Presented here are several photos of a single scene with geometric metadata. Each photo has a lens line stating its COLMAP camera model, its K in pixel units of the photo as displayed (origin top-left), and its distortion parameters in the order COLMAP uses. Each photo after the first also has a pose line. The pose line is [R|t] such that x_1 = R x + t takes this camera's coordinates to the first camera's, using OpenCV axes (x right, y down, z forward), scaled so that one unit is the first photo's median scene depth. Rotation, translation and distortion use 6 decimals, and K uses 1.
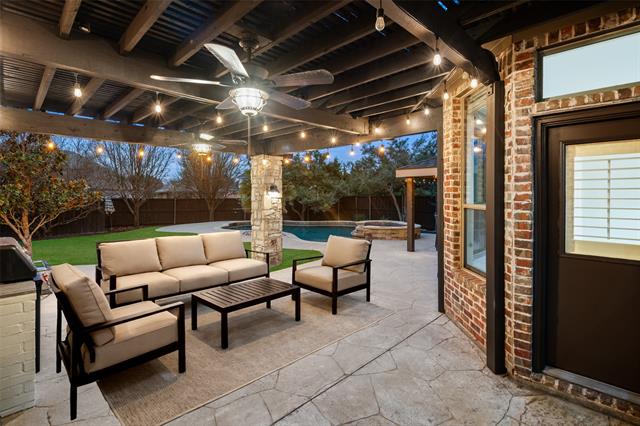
lens RADIAL K [[309.3, 0, 319.5], [0, 309.3, 193.5], [0, 0, 1]] dist [0.000501, 0.000014]
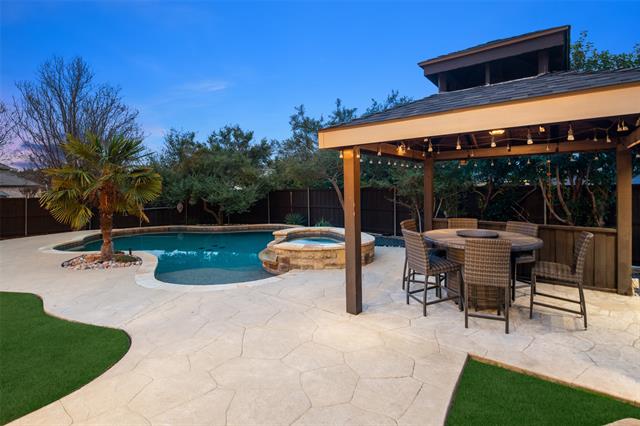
lens RADIAL K [[309.3, 0, 319.5], [0, 309.3, 193.5], [0, 0, 1]] dist [0.000501, 0.000014]
pose [[0.989799, -0.018047, 0.141326, 0.131737], [0.014849, 0.999610, 0.023650, 0.000893], [-0.141697, -0.021310, 0.989681, 0.401479]]
